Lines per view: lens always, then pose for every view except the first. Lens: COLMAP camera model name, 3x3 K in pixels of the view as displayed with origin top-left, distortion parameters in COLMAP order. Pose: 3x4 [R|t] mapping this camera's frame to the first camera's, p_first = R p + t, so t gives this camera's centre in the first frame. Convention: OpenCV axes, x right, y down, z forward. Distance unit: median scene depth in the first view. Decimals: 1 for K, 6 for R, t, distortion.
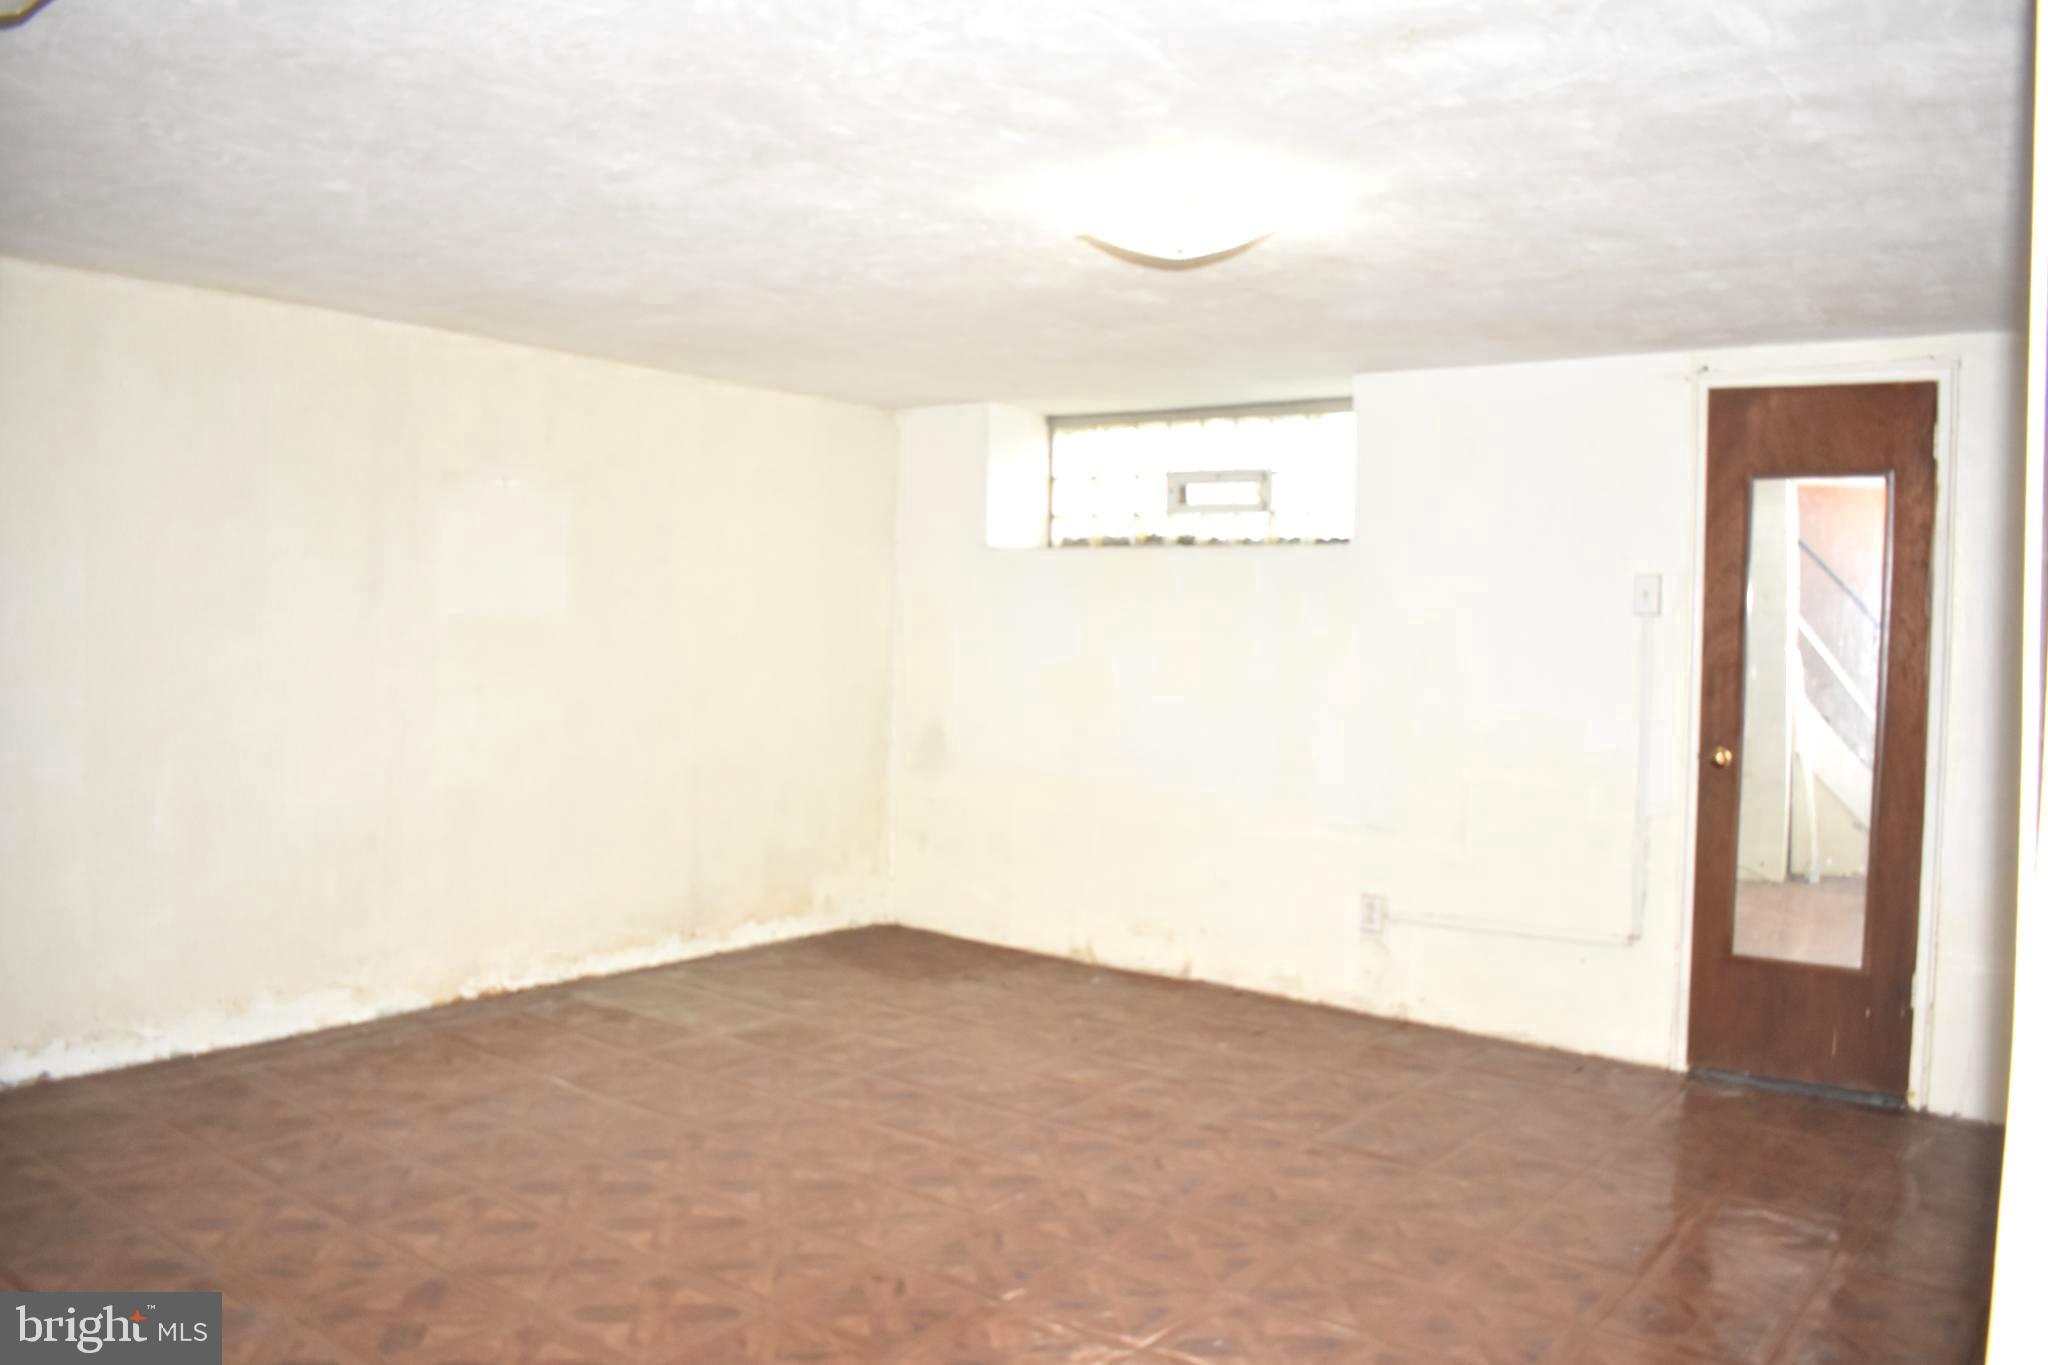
lens RADIAL K [[1596.7, 0, 1024.0], [0, 1596.7, 682.5], [0, 0, 1]] dist [-0.096358, 0.012134]
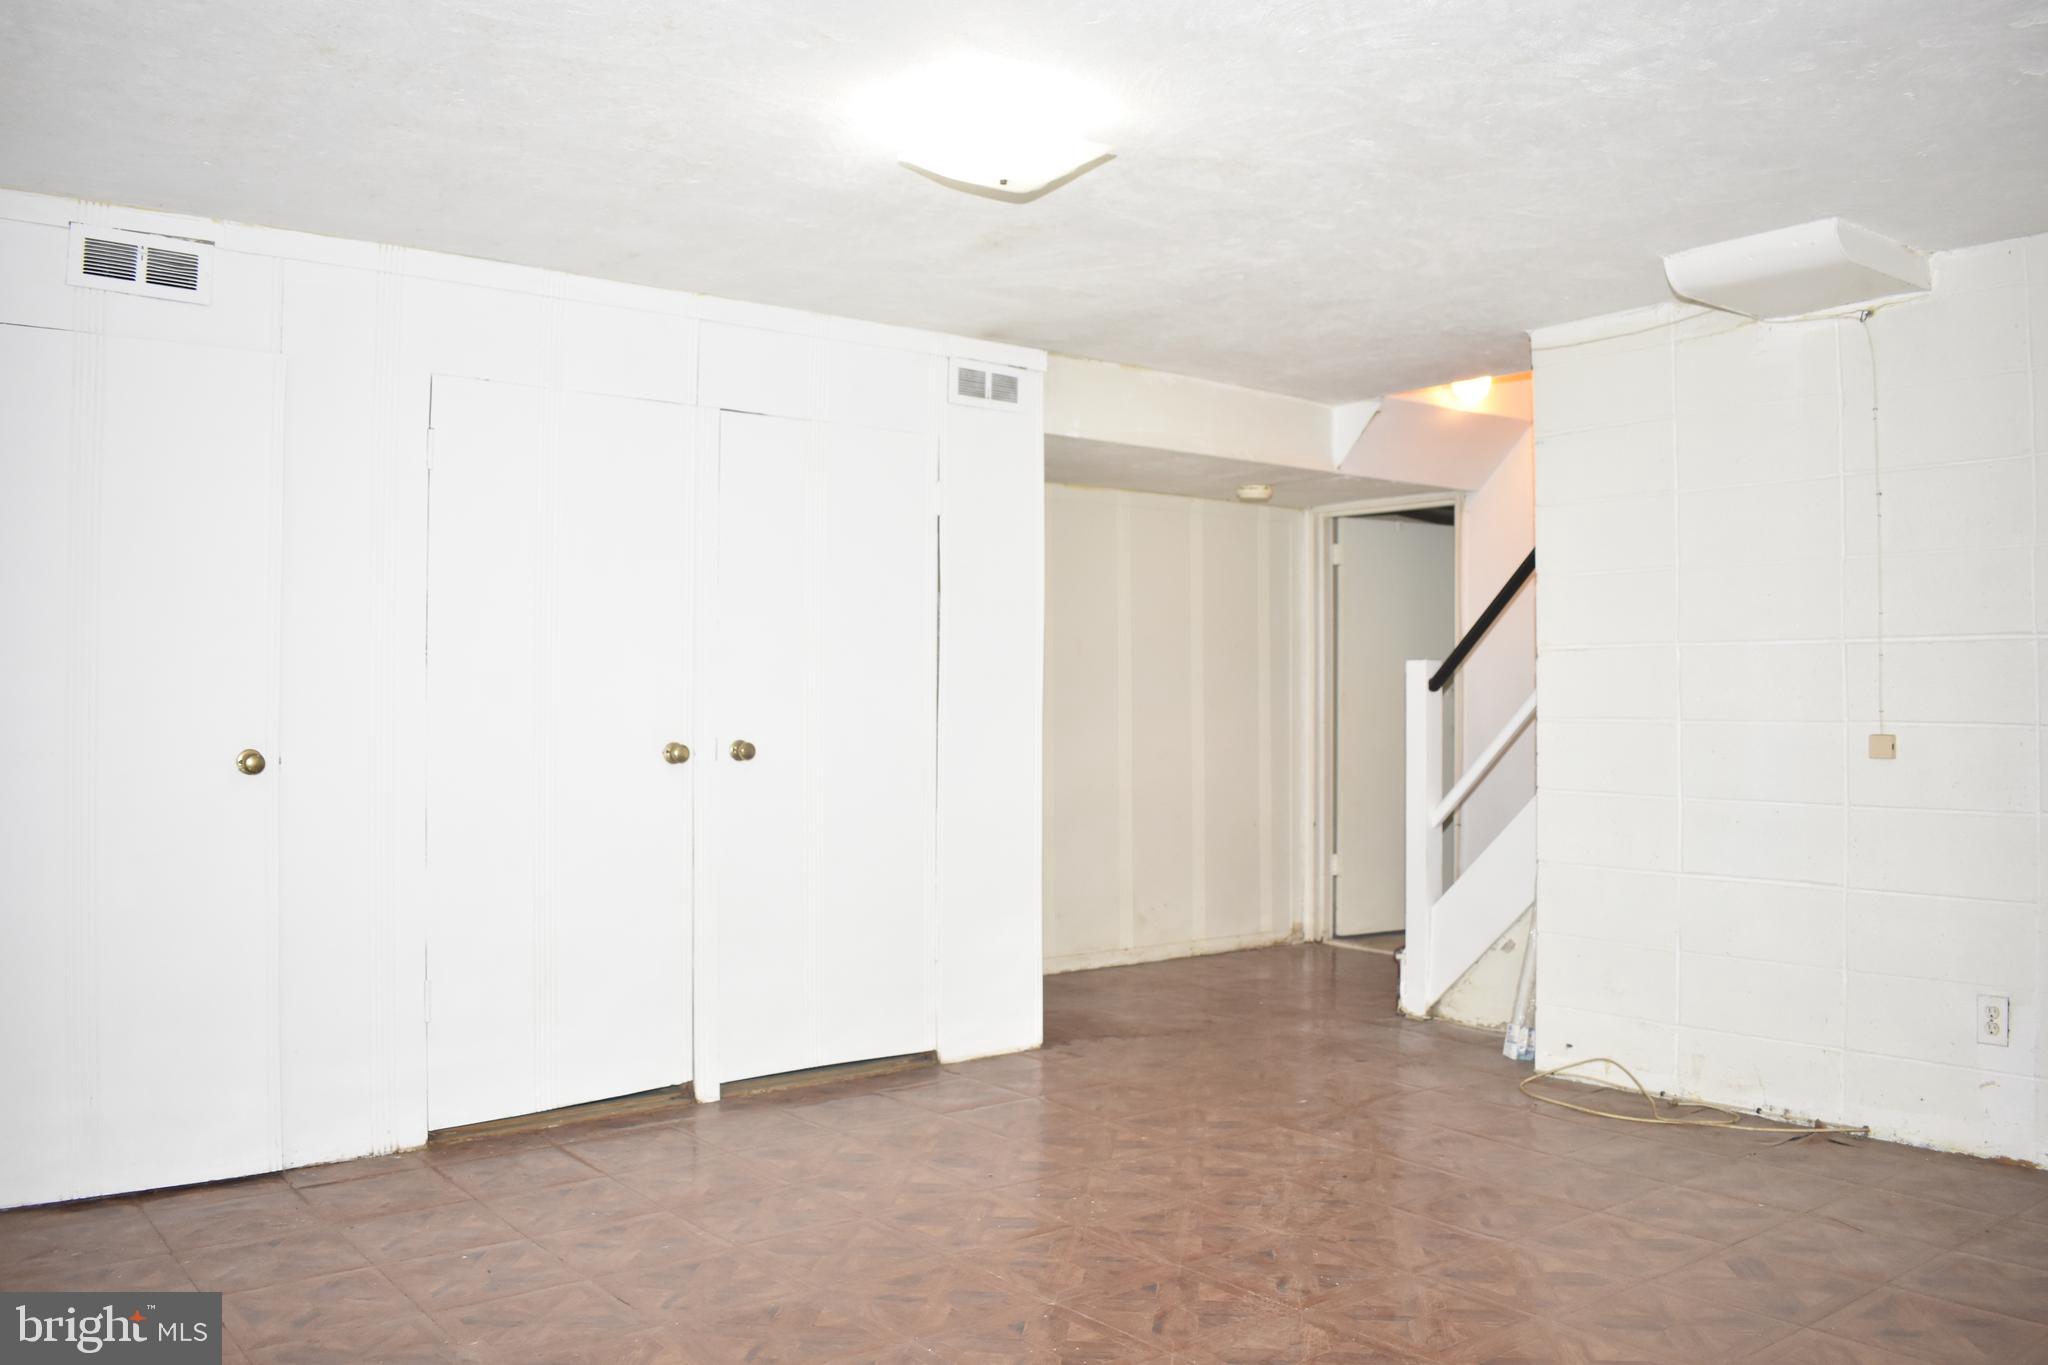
lens RADIAL K [[1596.7, 0, 1024.0], [0, 1596.7, 682.5], [0, 0, 1]] dist [-0.096358, 0.012134]
pose [[-0.966481, -0.023950, 0.255620, -0.161986], [-0.012511, 0.998850, 0.046280, -0.023385], [-0.256435, 0.041531, -0.965669, 1.936131]]
